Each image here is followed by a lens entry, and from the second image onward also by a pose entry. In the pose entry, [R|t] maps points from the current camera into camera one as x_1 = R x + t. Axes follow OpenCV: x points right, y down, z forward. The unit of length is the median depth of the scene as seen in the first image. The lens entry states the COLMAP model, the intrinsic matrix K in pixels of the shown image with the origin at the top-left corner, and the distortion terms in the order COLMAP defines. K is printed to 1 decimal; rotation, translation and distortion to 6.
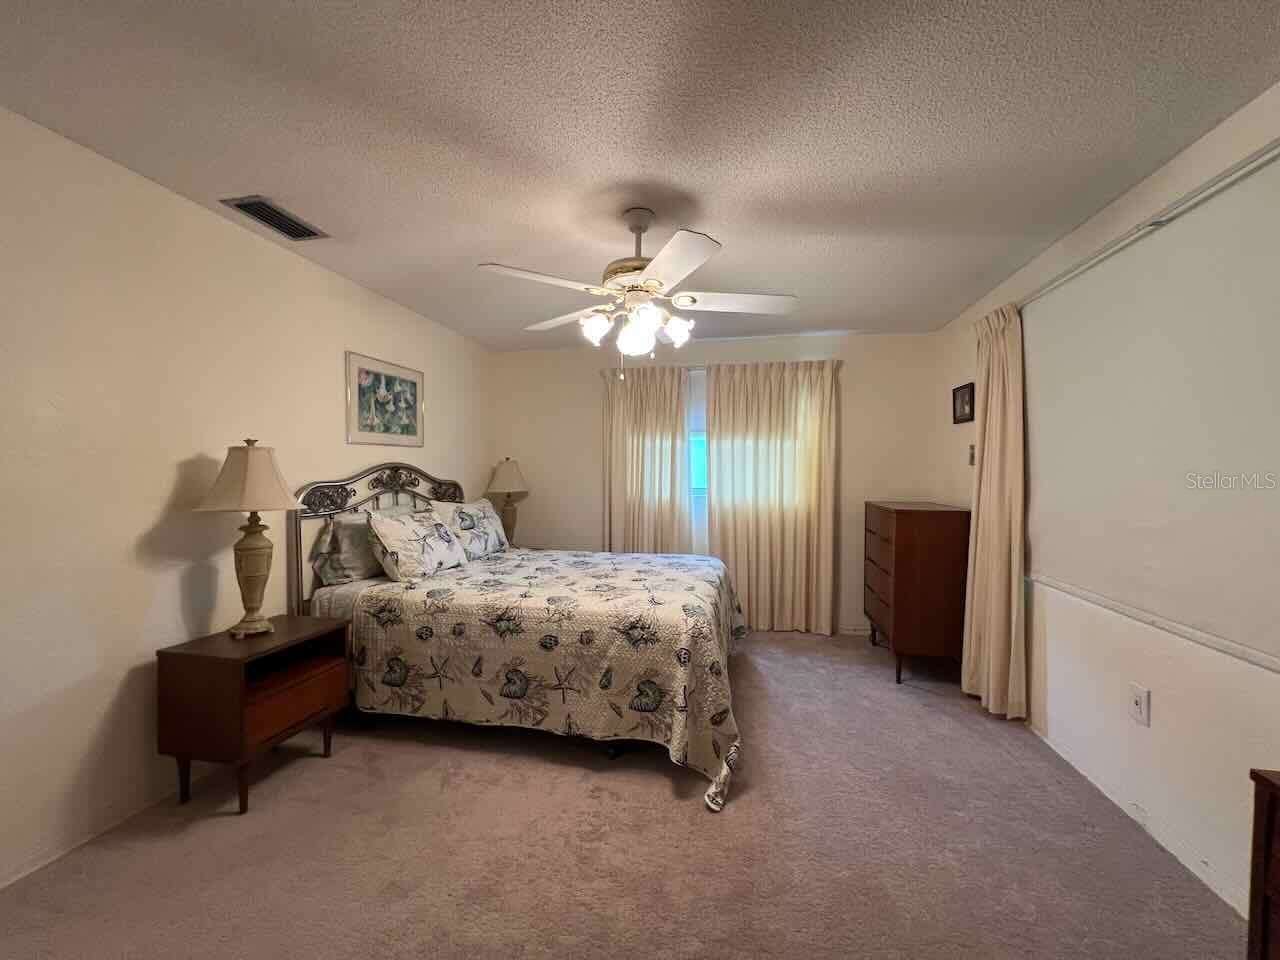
lens RADIAL K [[511.6, 0, 640.8], [0, 511.6, 481.8], [0, 0, 1]] dist [-0.000510, 0.001613]
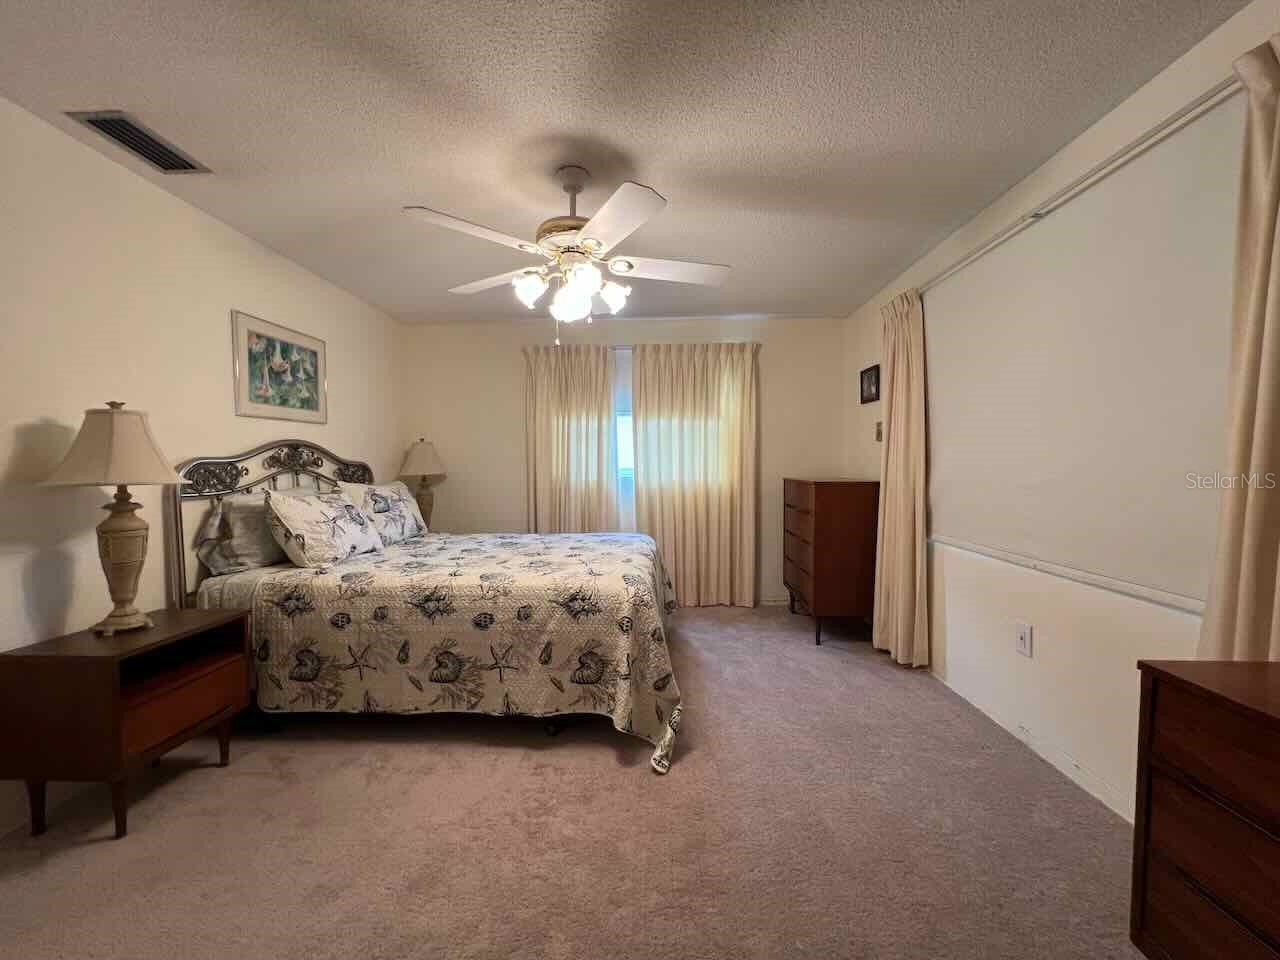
lens RADIAL K [[512.6, 0, 640.8], [0, 512.6, 481.6], [0, 0, 1]] dist [-0.000562, 0.000944]
pose [[0.985975, -0.015698, 0.166150, -0.045251], [0.013478, 0.999804, 0.014482, 0.045133], [-0.166345, -0.012040, 0.985994, 0.015383]]
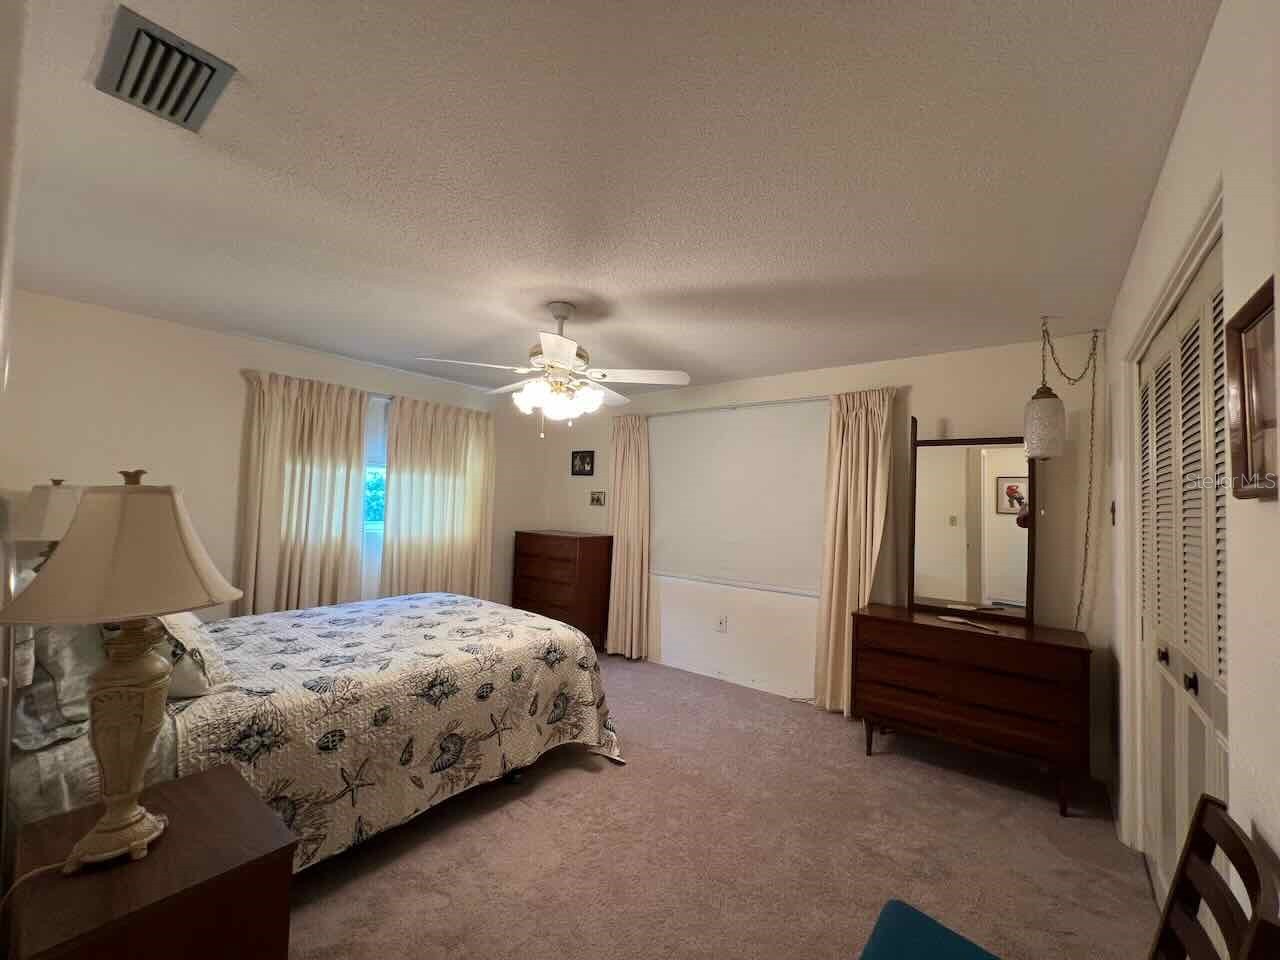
lens RADIAL K [[512.6, 0, 641.8], [0, 512.6, 481.8], [0, 0, 1]] dist [-0.000562, 0.000944]
pose [[0.444602, 0.045240, 0.894585, -0.937478], [-0.011674, 0.998932, -0.044715, -0.050455], [-0.895652, 0.009437, 0.444655, 0.277957]]
